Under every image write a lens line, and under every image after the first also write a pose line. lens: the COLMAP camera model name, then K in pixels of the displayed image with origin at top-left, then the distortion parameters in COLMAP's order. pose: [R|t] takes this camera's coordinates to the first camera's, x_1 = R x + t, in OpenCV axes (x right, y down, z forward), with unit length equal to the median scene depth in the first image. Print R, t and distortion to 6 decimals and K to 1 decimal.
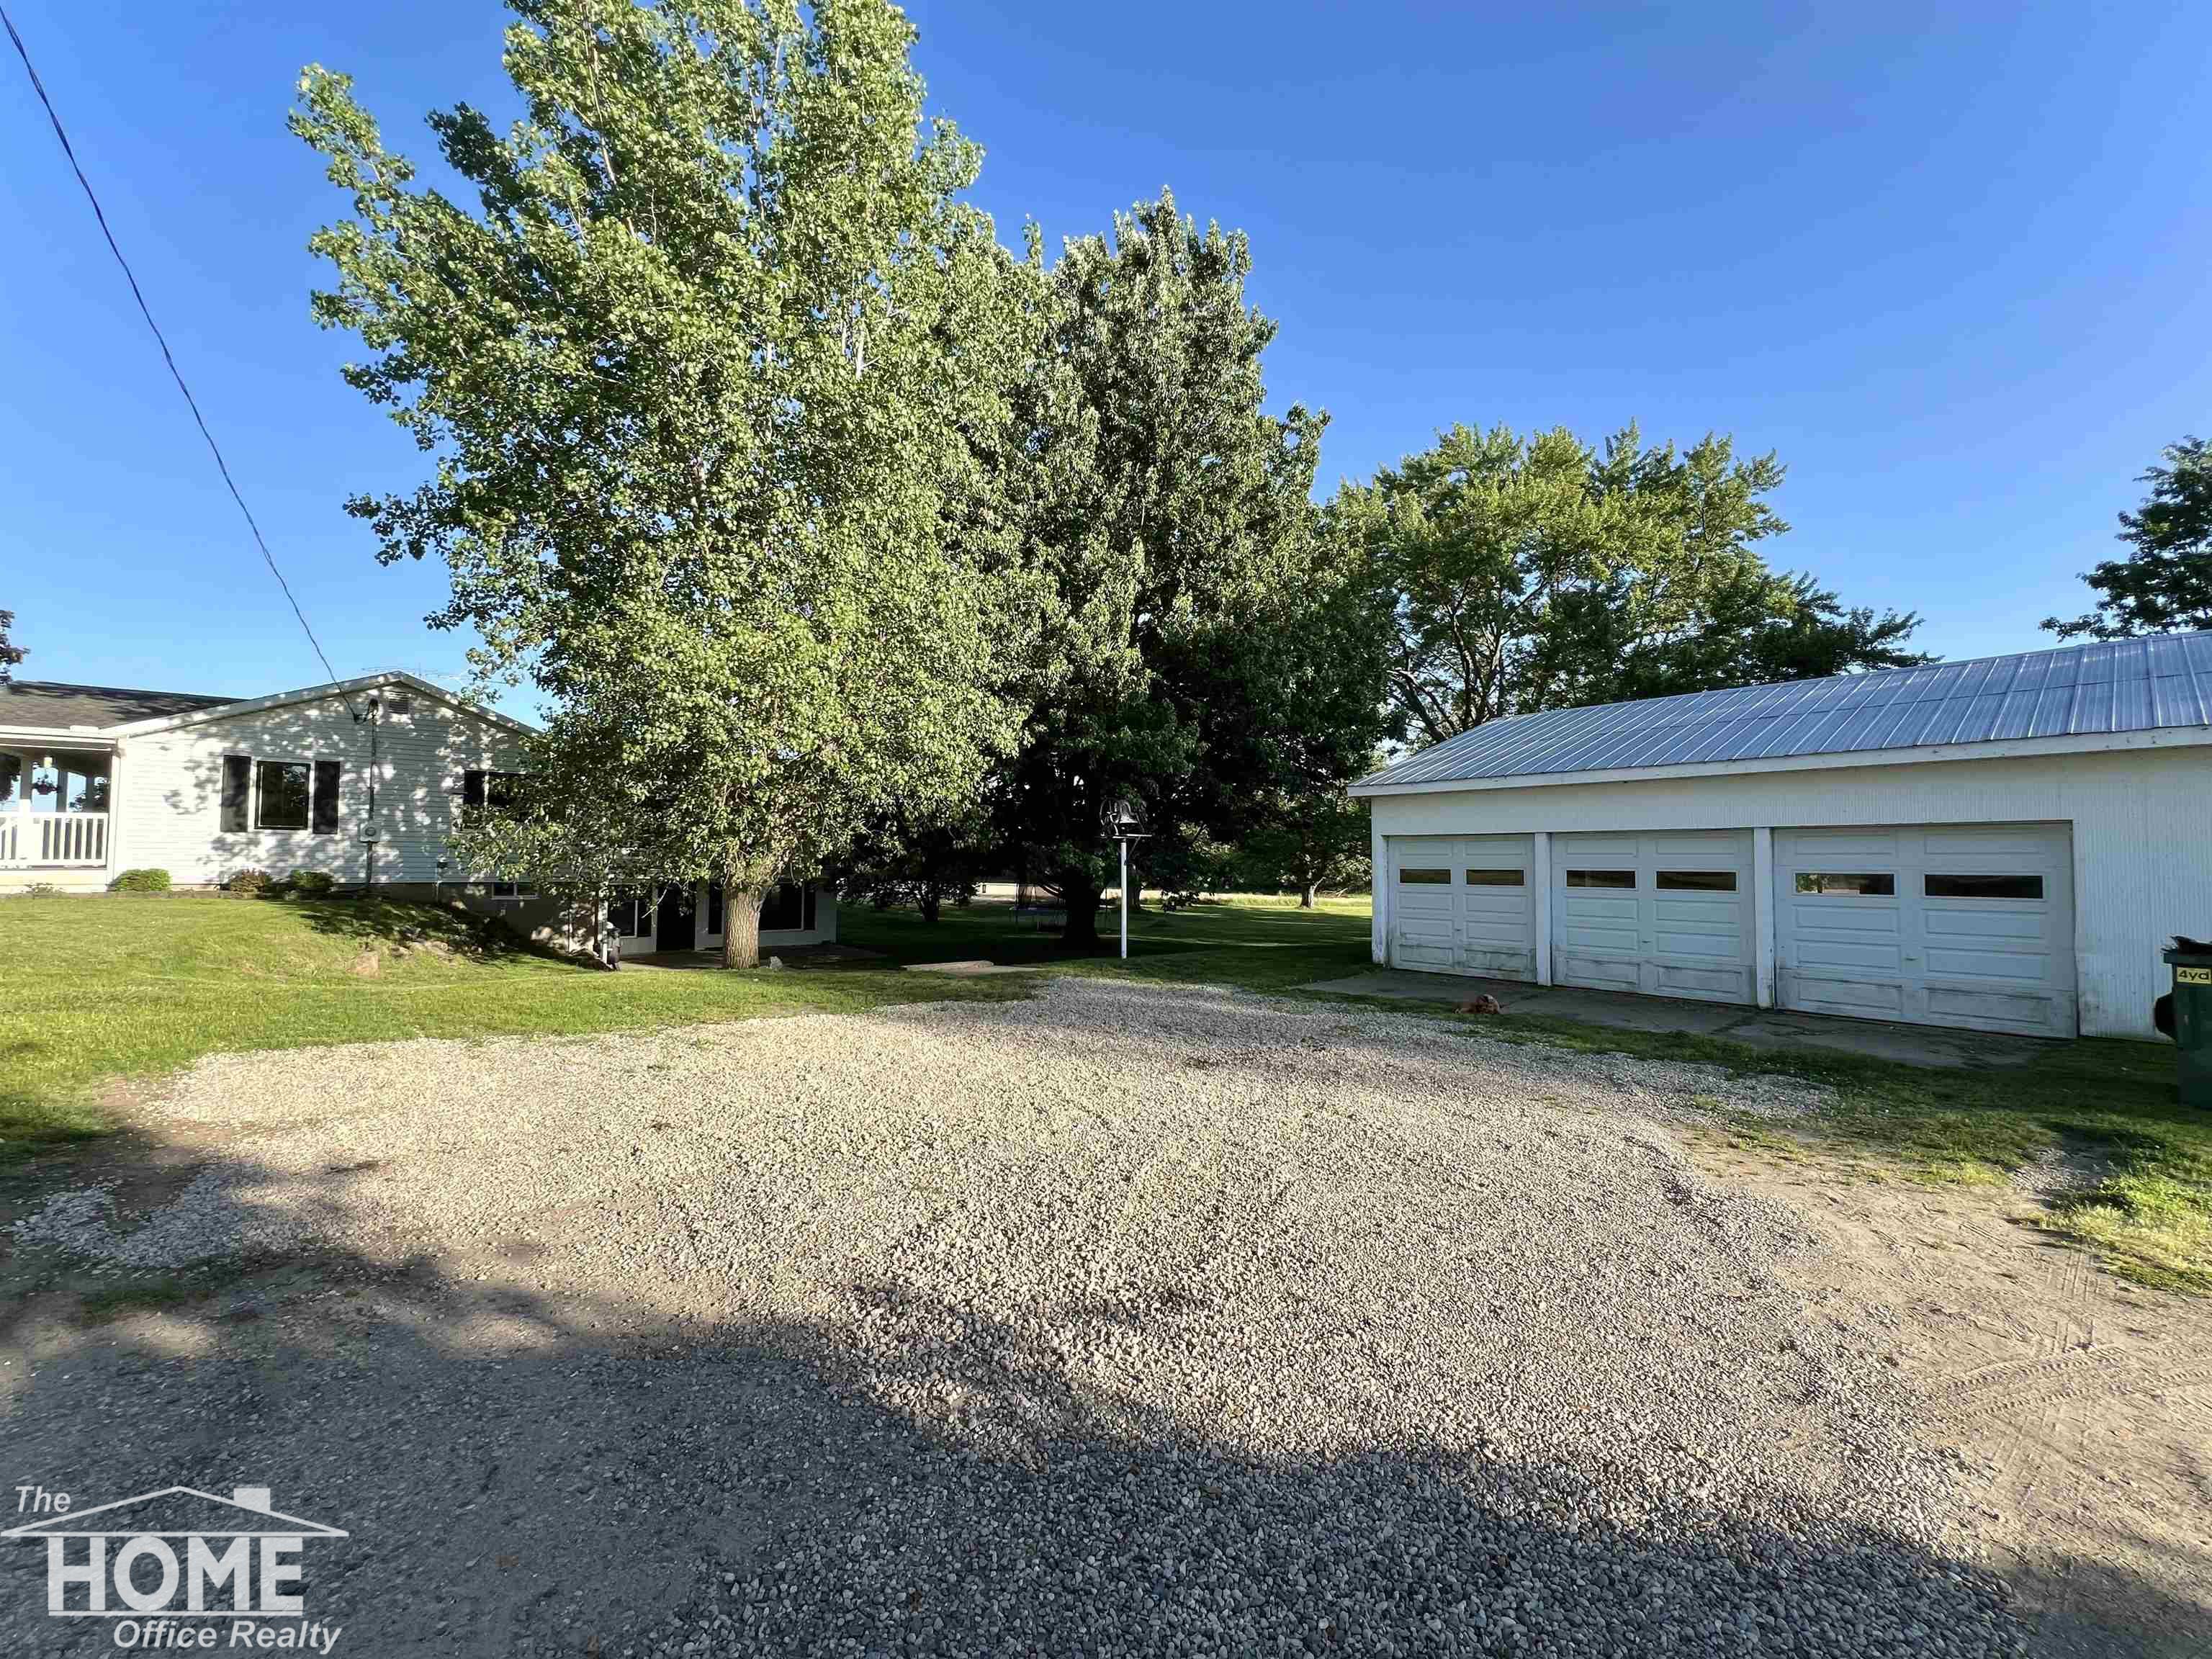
lens RADIAL K [[881.1, 0, 1112.5], [0, 881.1, 834.5], [0, 0, 1]] dist [0.000021, 0.000509]
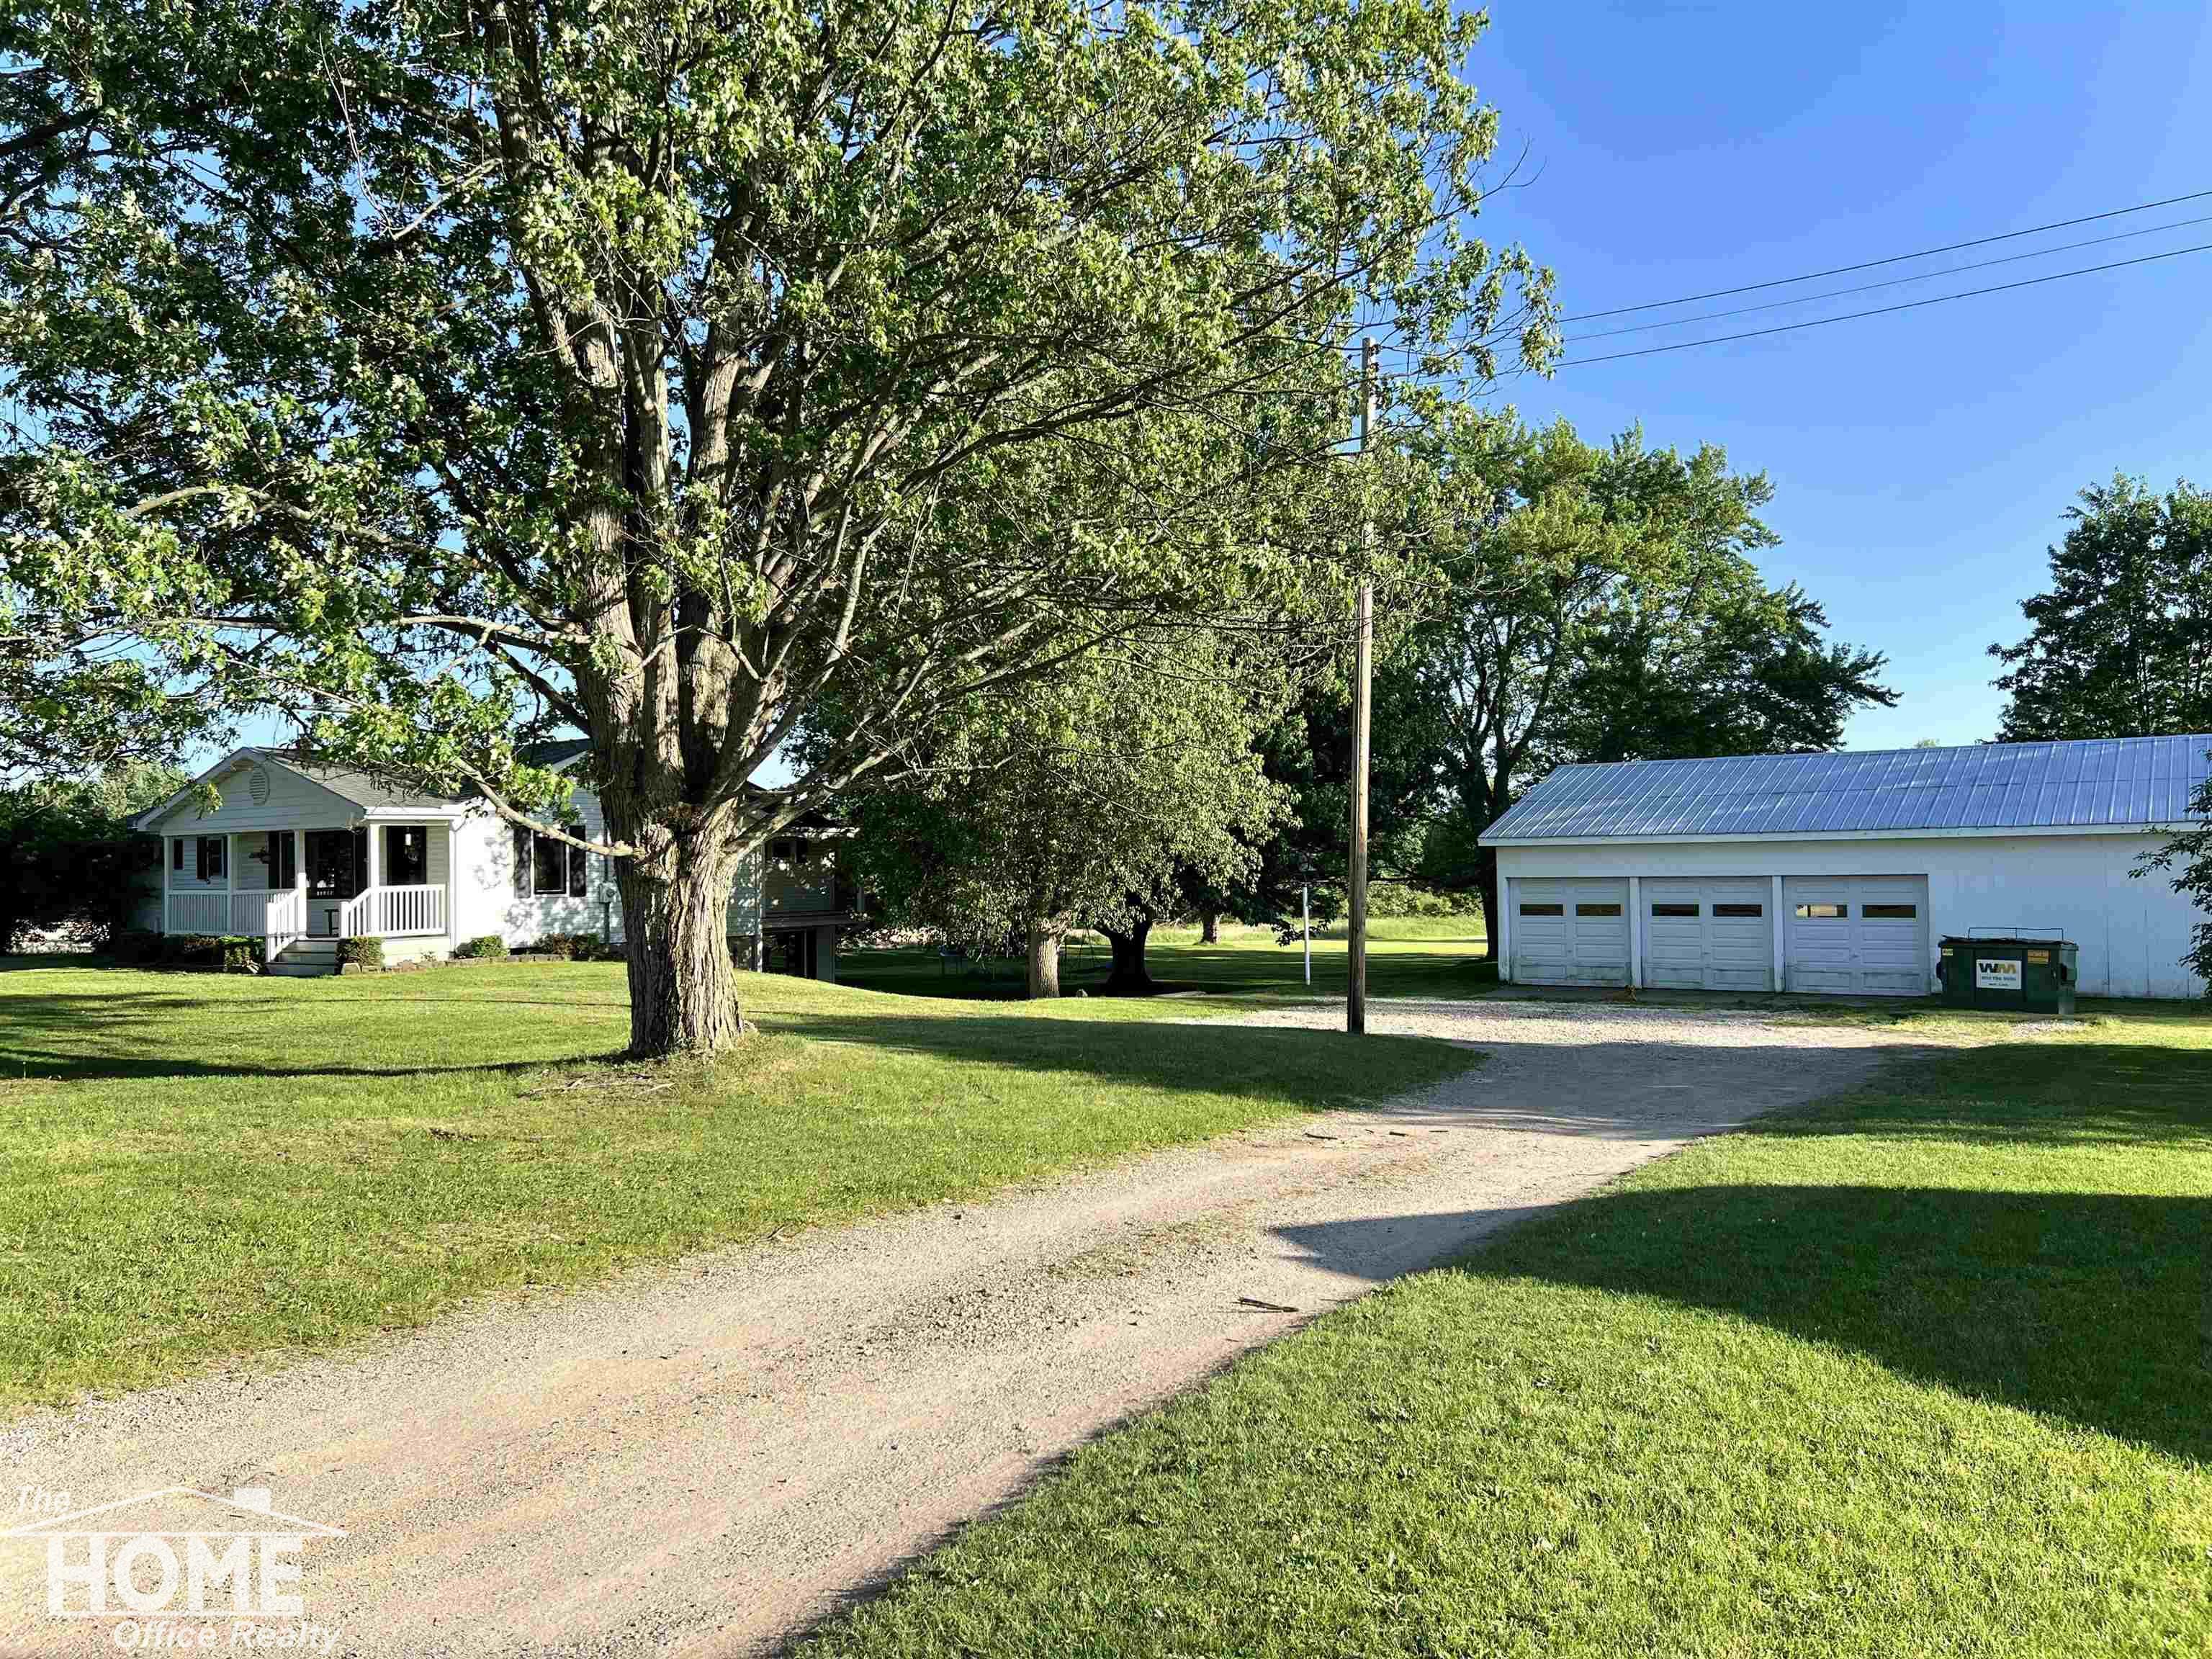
lens RADIAL K [[1680.4, 0, 1037.7], [0, 1680.4, 825.1], [0, 0, 1]] dist [-0.001411, -0.000315]
pose [[0.970193, -0.014657, 0.241892, -0.899380], [0.012944, 0.999879, 0.008672, -0.101216], [-0.241989, -0.005283, 0.970265, -1.128183]]
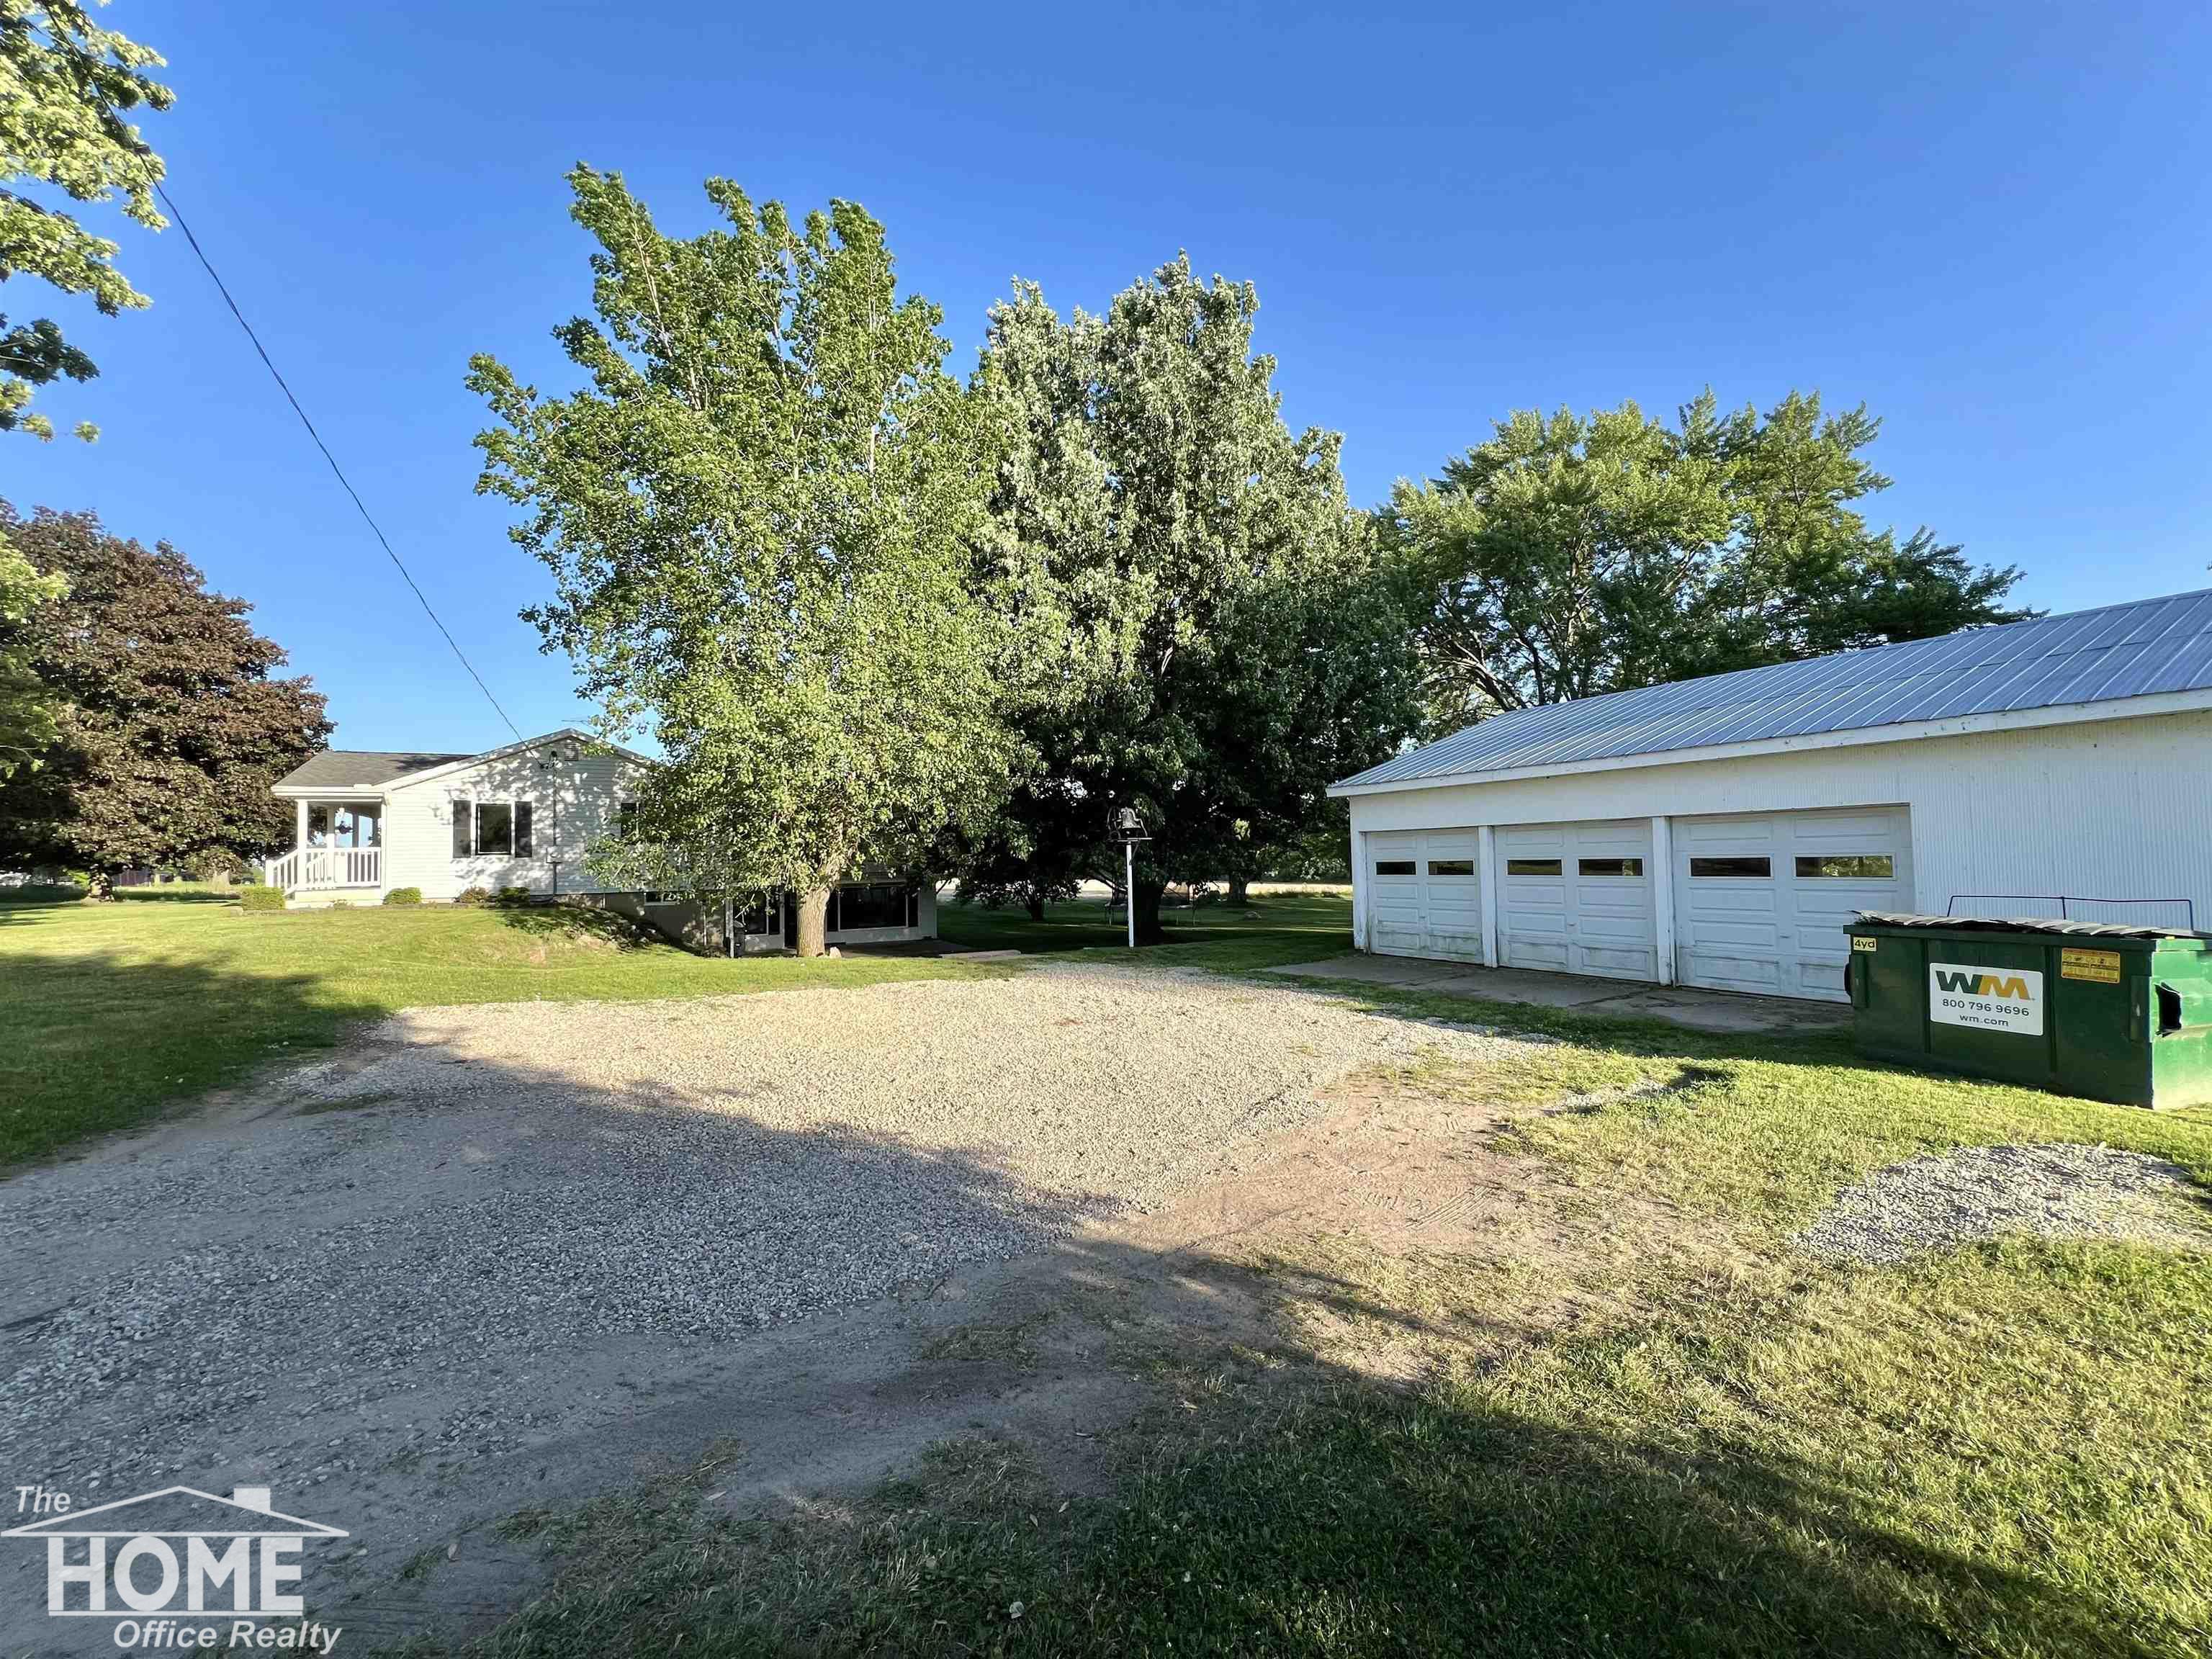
lens RADIAL K [[881.1, 0, 1112.5], [0, 881.1, 834.5], [0, 0, 1]] dist [0.000021, 0.000509]
pose [[0.983110, -0.032840, -0.180044, 0.201541], [0.033537, 0.999437, 0.000829, -0.006266], [0.179915, -0.006853, 0.983658, -0.124568]]
